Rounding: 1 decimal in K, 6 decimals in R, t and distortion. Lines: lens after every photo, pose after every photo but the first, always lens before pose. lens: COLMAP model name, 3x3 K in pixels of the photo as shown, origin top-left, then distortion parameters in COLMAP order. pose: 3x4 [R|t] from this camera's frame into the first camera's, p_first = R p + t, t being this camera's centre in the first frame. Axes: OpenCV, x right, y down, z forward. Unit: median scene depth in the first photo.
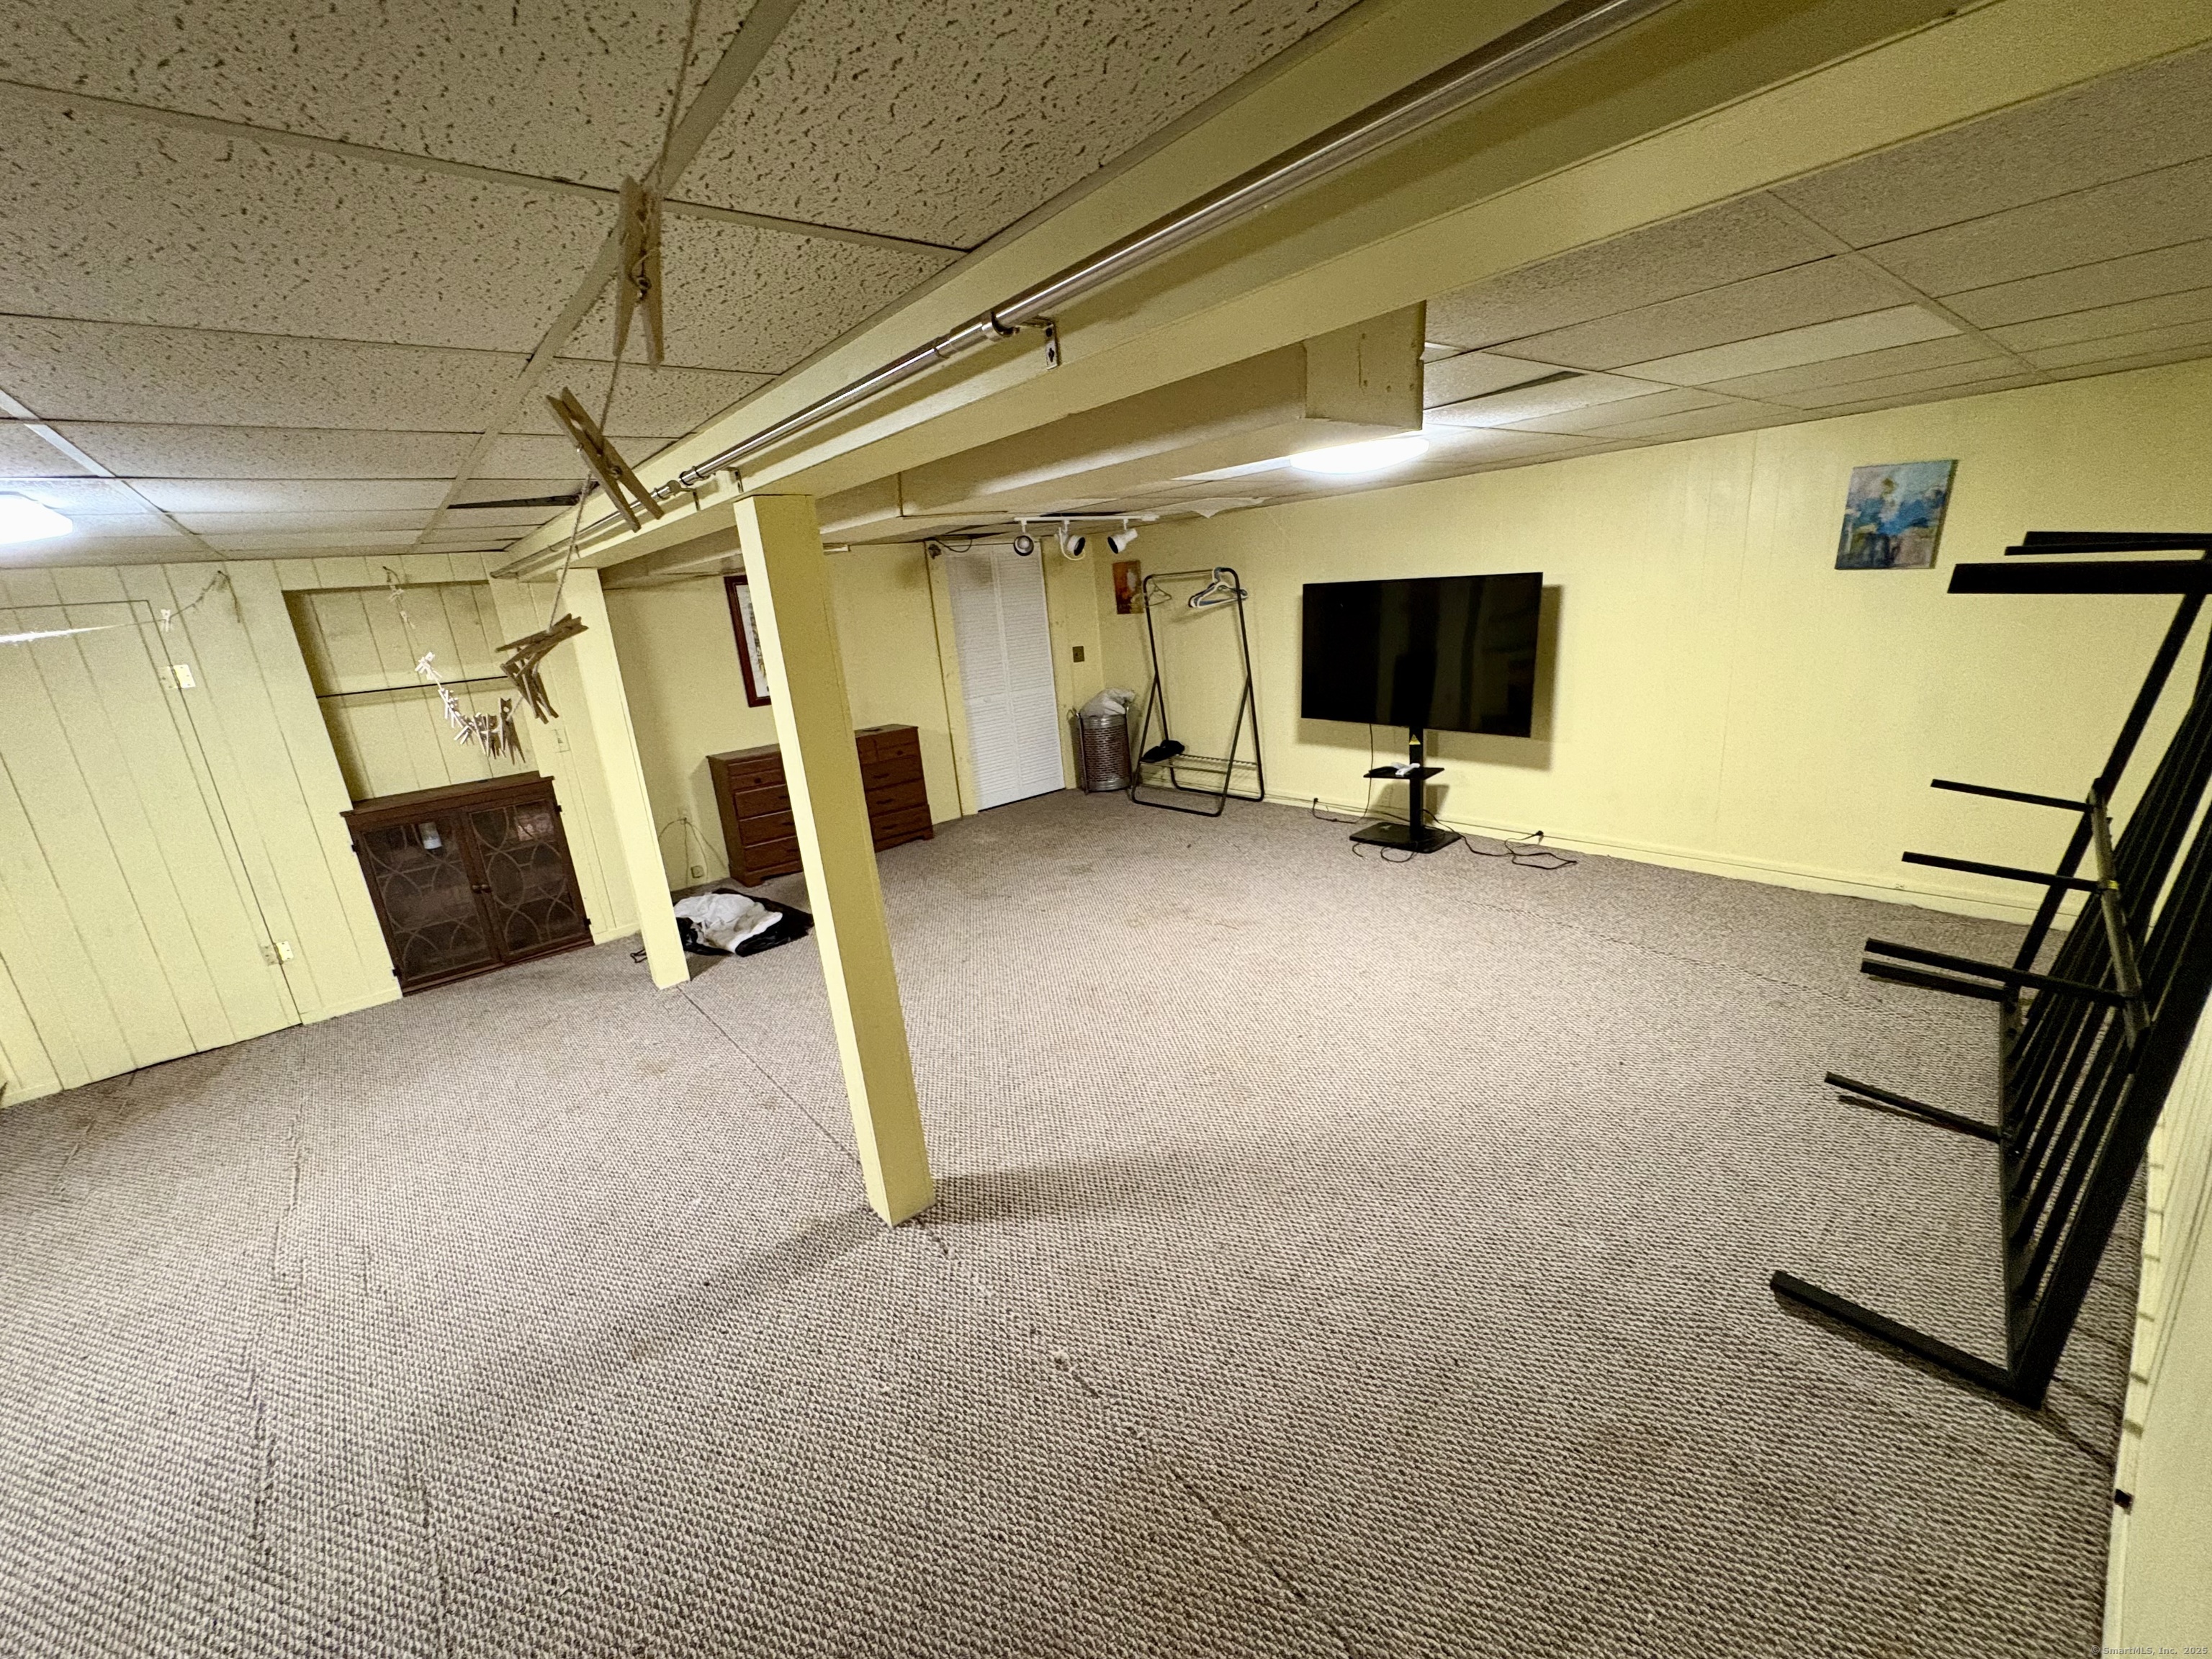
lens RADIAL K [[877.4, 0, 1109.3], [0, 877.4, 827.5], [0, 0, 1]] dist [-0.002458, 0.000001]
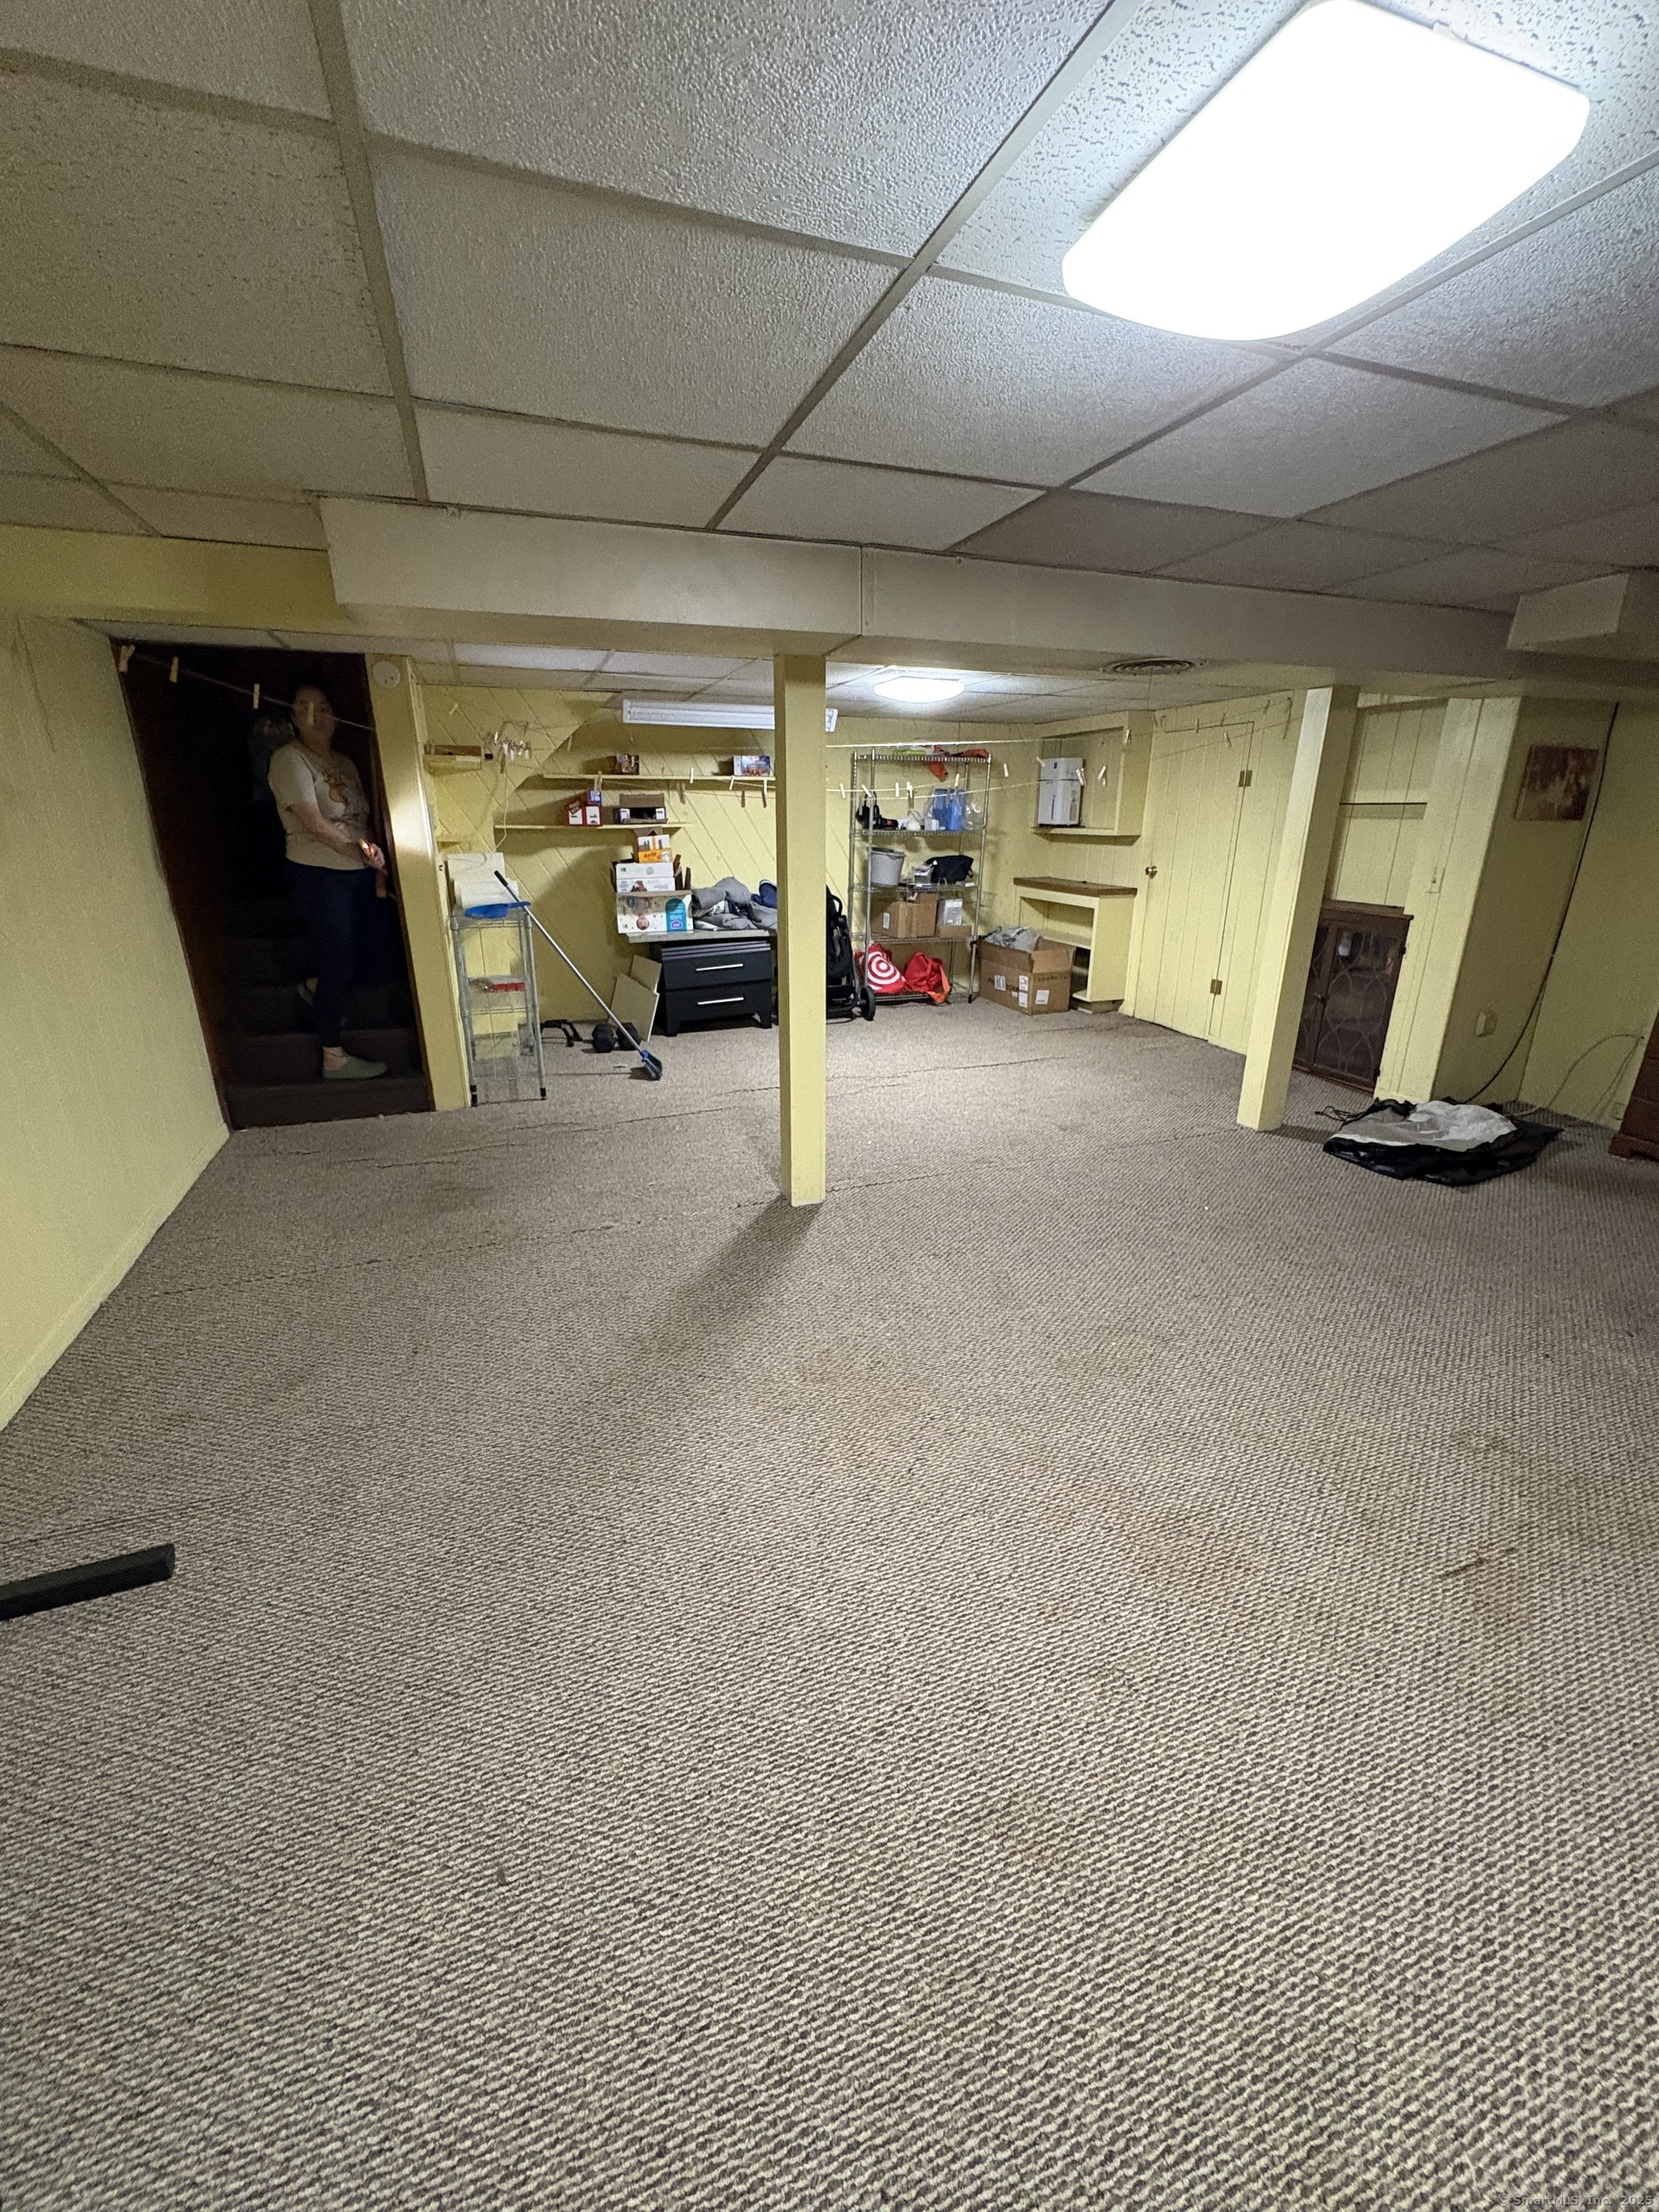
lens RADIAL K [[877.4, 0, 832.5], [0, 877.4, 1105.8], [0, 0, 1]] dist [-0.002458, 0.000001]
pose [[-0.332020, 0.383788, -0.861666, 0.493437], [-0.228878, 0.853409, 0.468303, -0.192763], [0.915083, 0.352702, -0.195509, 0.713687]]
